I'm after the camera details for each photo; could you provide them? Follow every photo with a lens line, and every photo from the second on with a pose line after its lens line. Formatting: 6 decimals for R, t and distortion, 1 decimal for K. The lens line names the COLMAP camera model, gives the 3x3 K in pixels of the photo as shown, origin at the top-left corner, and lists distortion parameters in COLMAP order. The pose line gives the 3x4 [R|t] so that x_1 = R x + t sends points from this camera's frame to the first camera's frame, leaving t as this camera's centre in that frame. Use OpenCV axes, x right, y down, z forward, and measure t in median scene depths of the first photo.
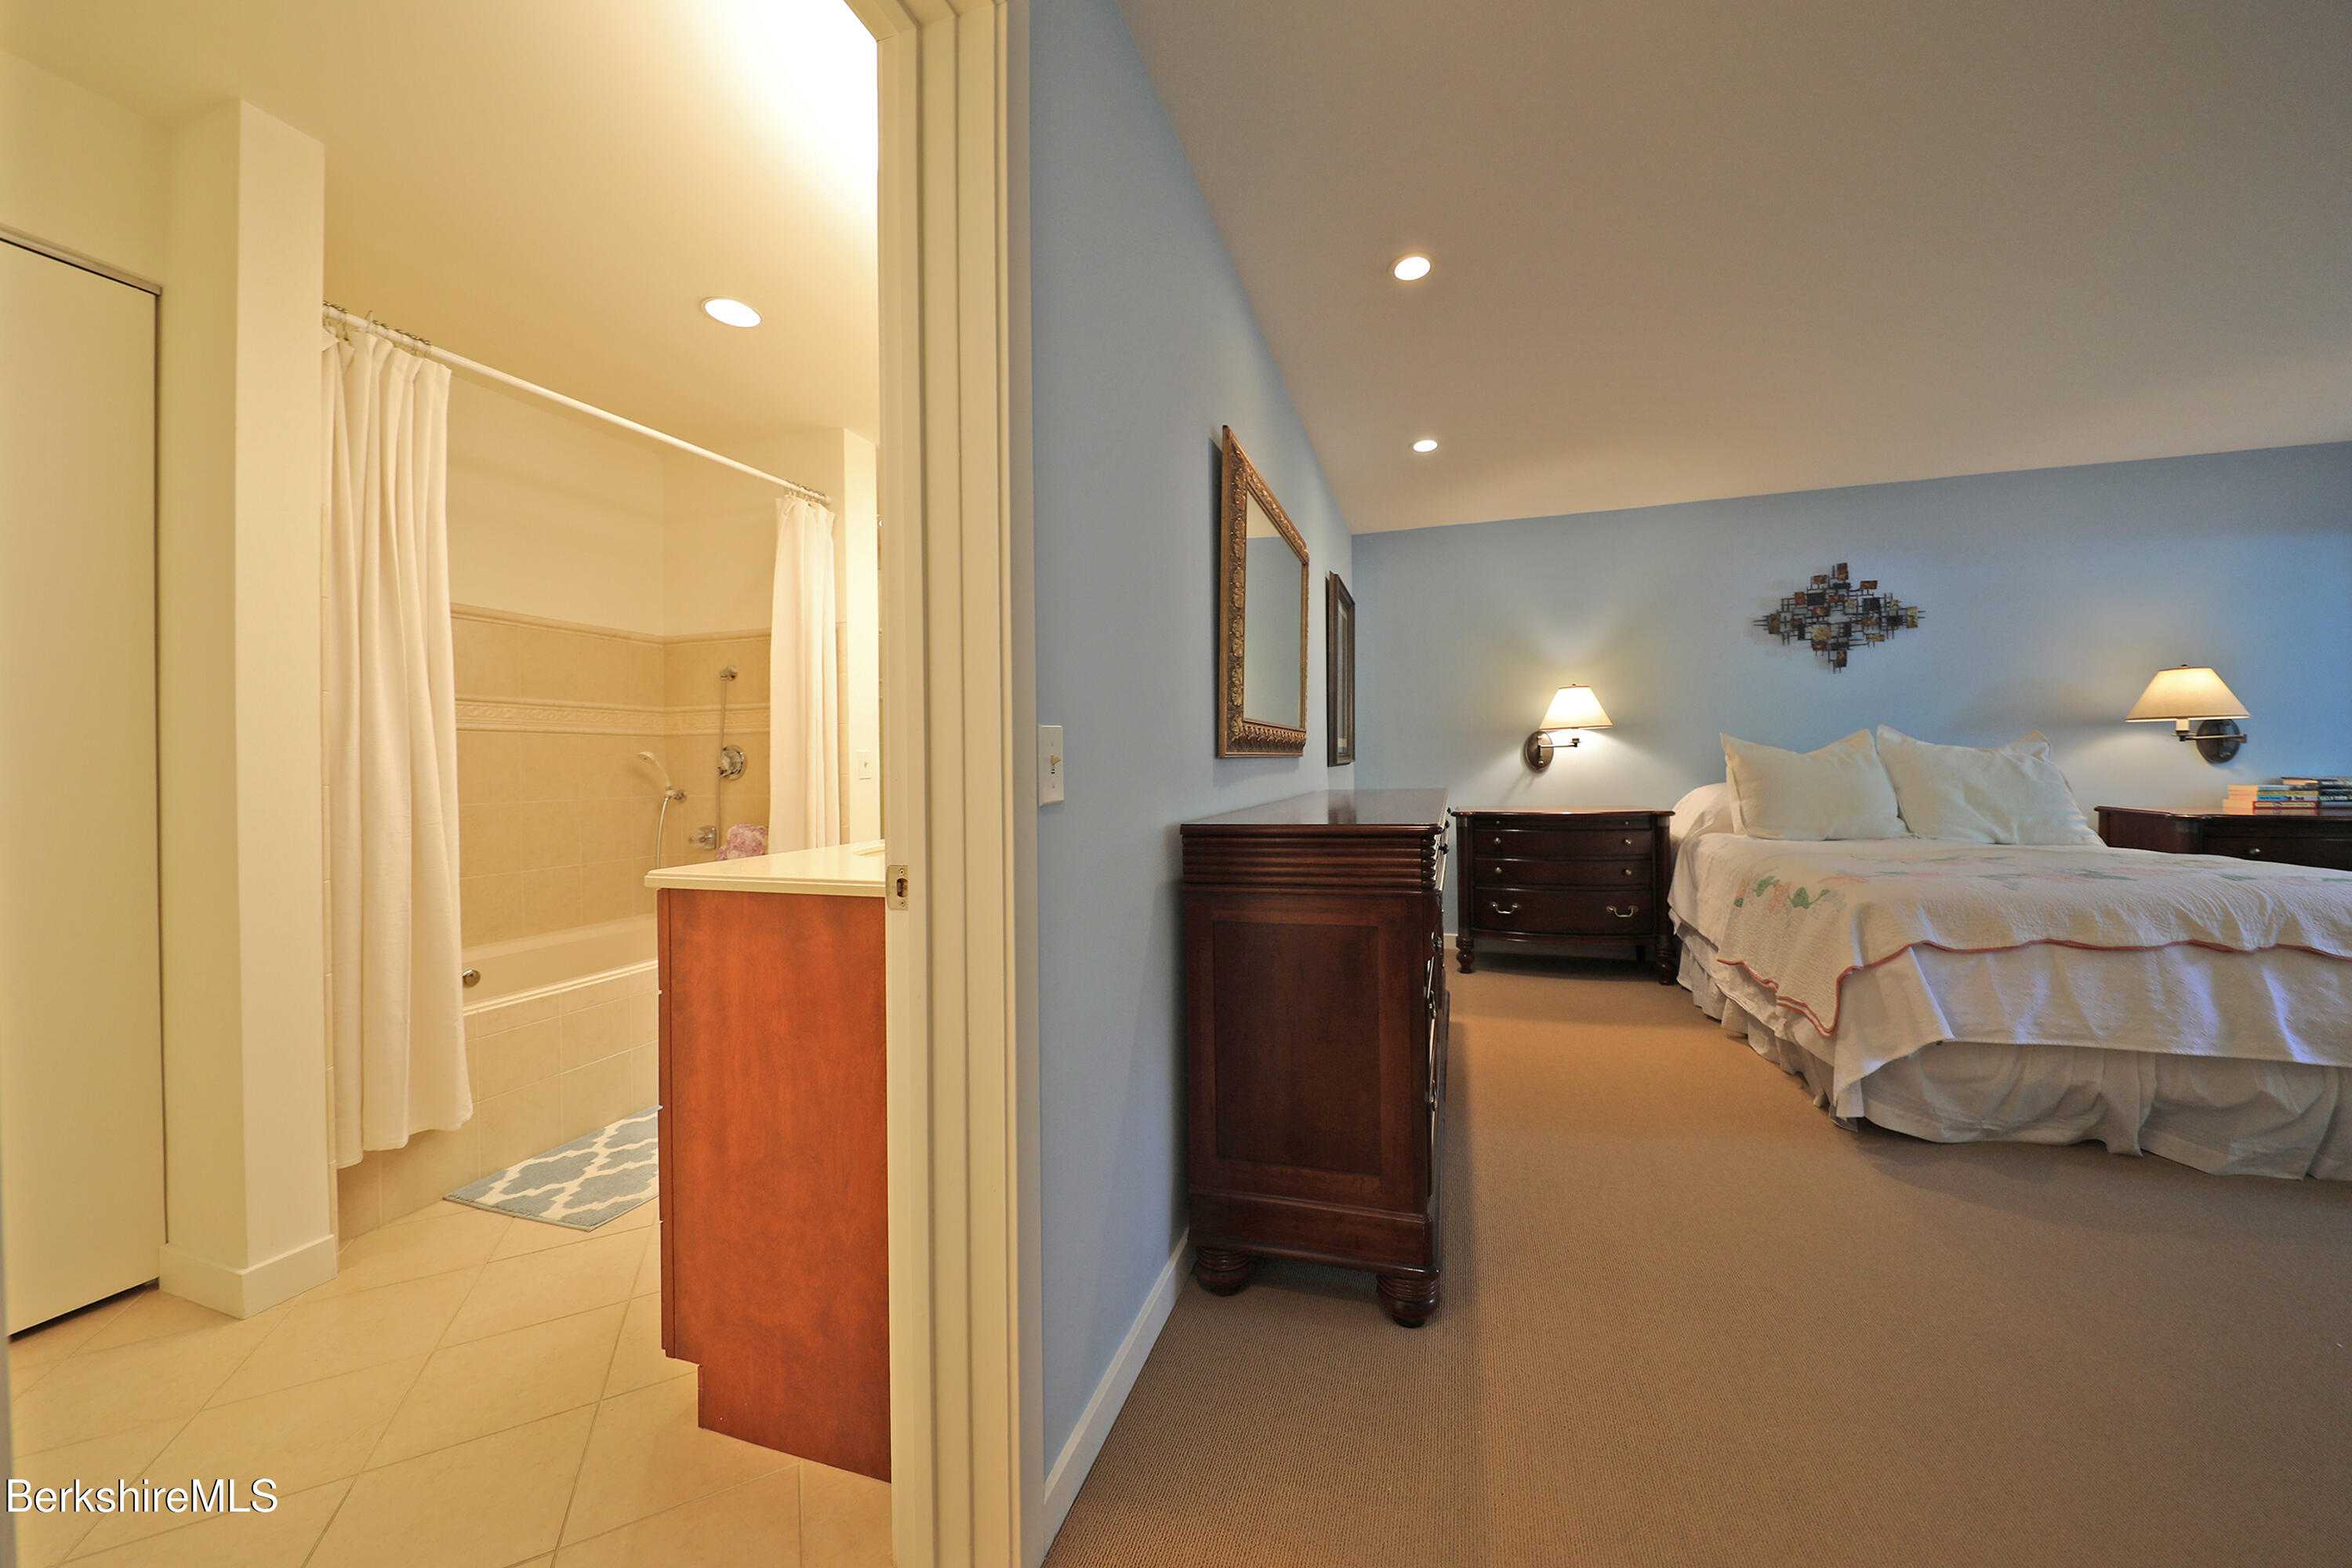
lens RADIAL K [[770.0, 0, 1175.2], [0, 770.0, 753.7], [0, 0, 1]] dist [-0.004876, -0.000056]
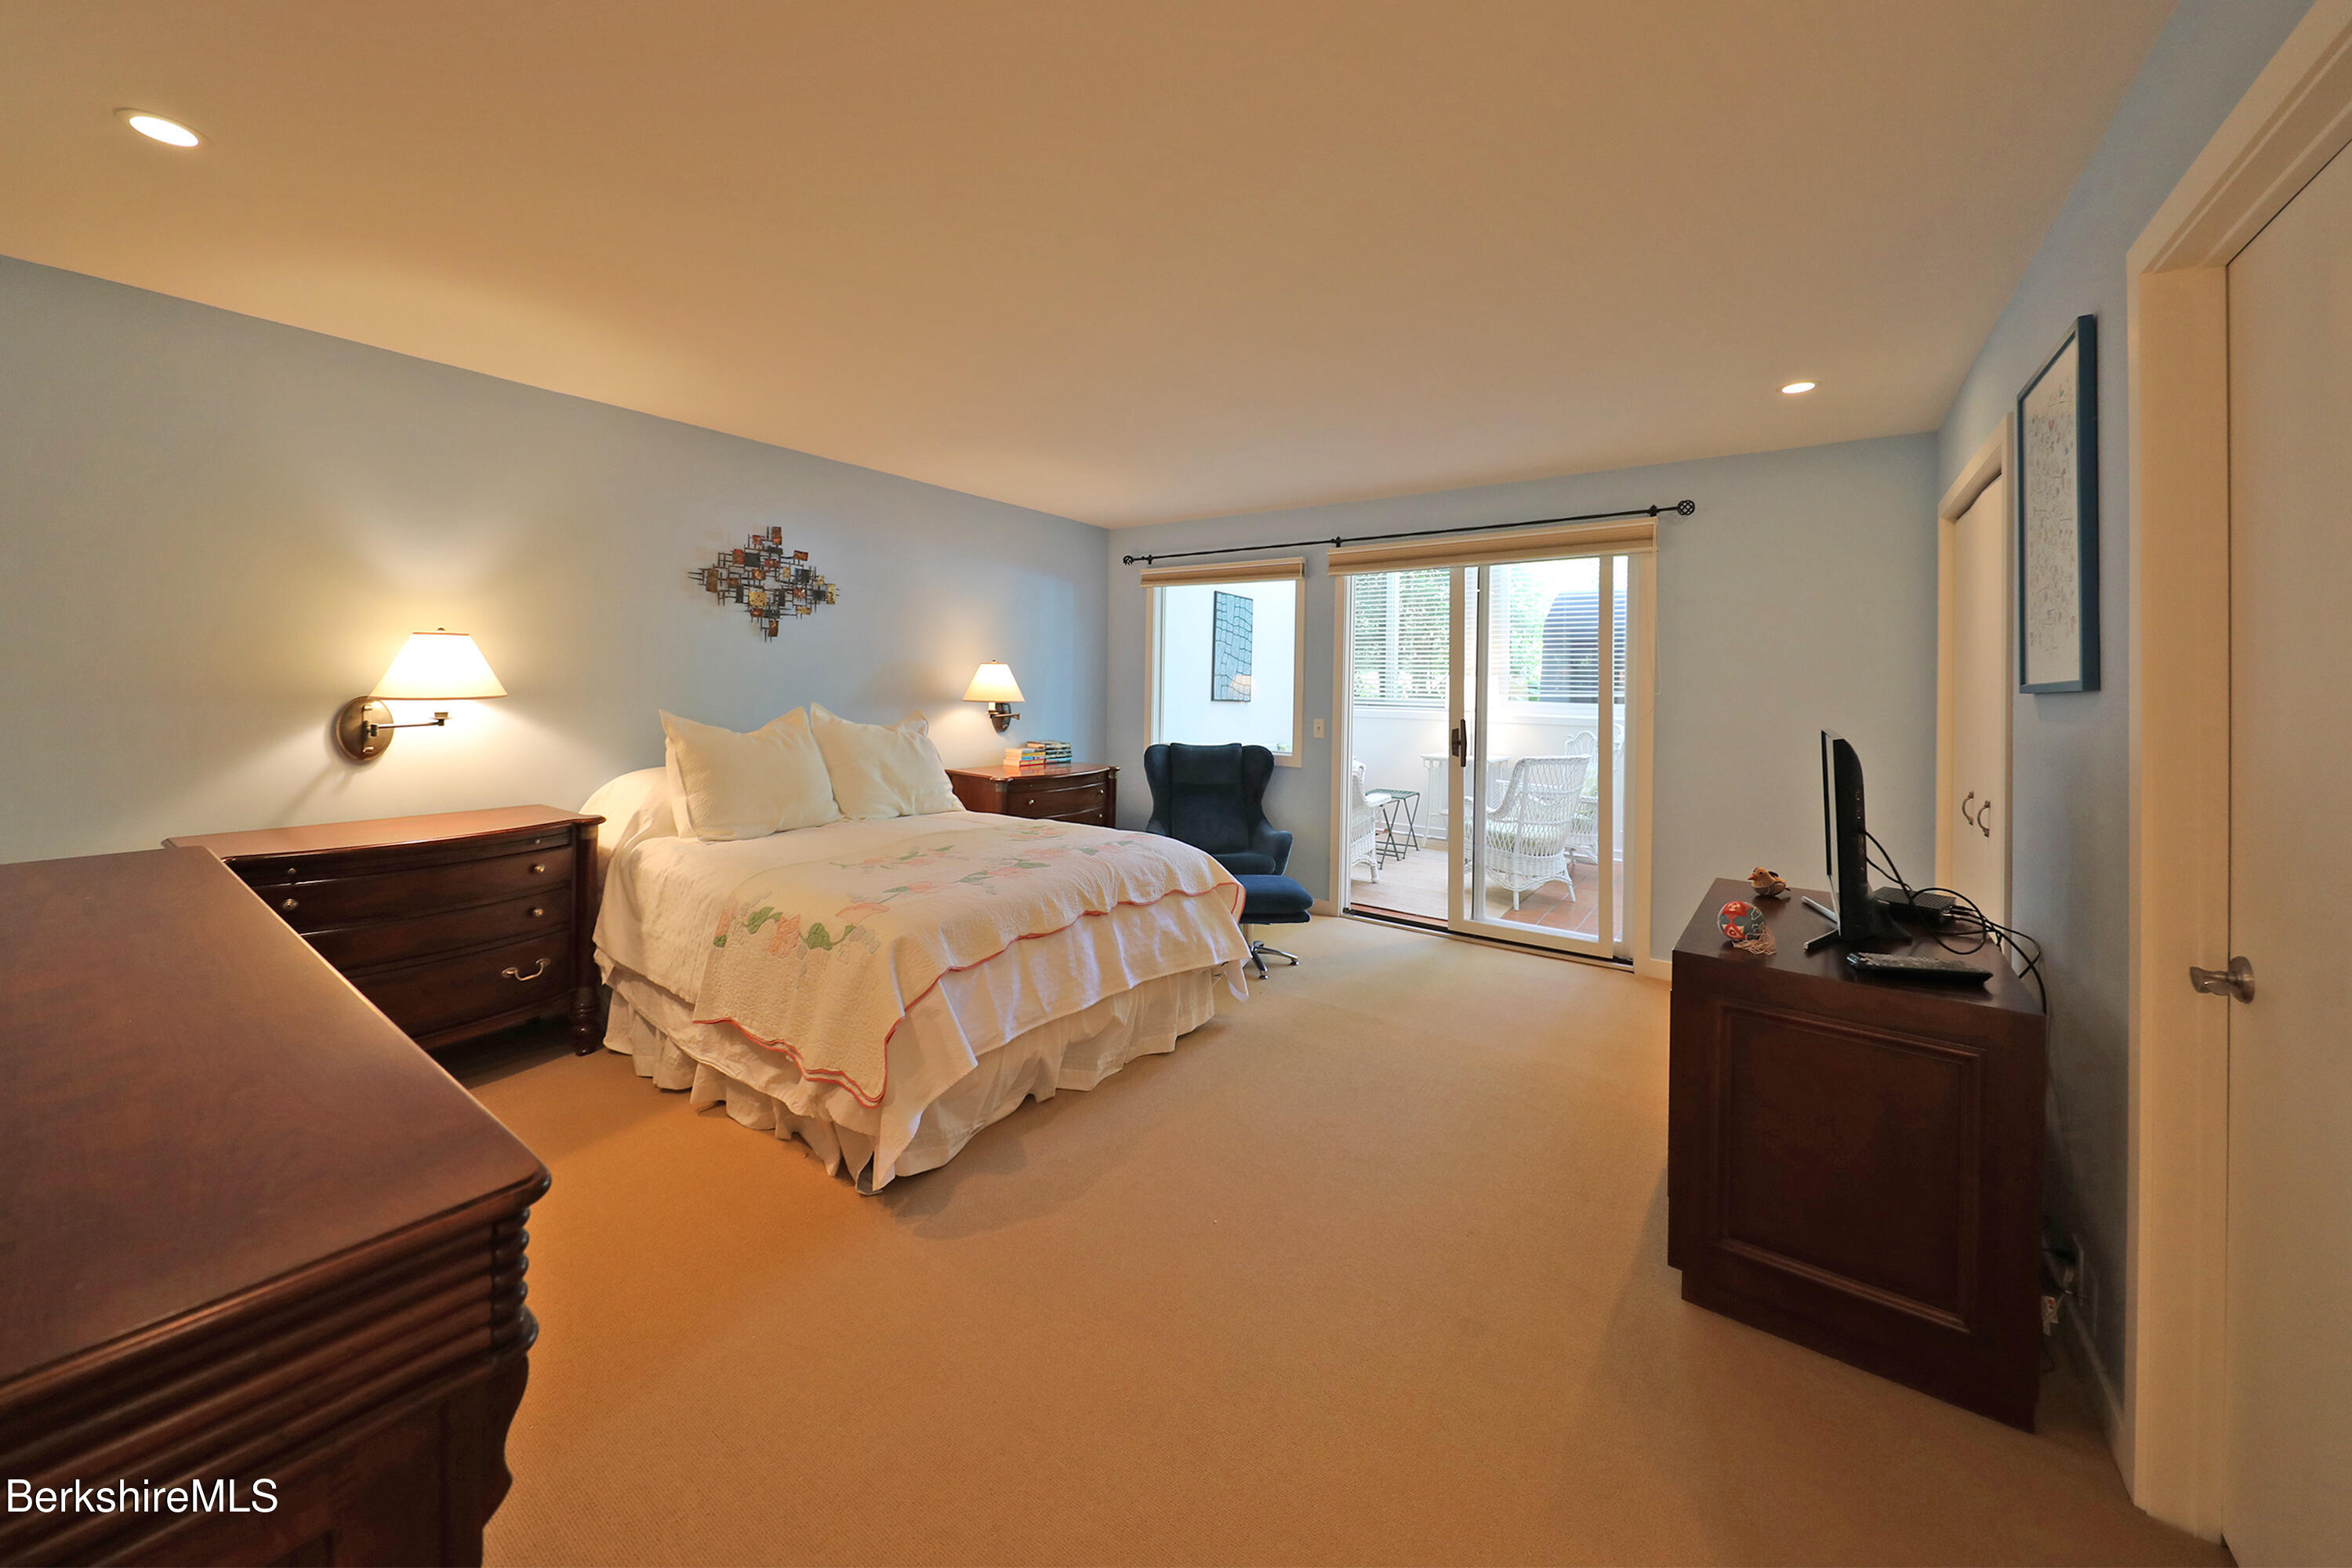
lens RADIAL K [[847.1, 0, 1179.3], [0, 847.1, 658.7], [0, 0, 1]] dist [-0.008273, -0.000067]
pose [[0.268217, 0.029953, 0.962893, 0.000808], [-0.026282, 0.999372, -0.023767, -0.089552], [-0.963000, -0.018932, 0.268836, 0.287761]]
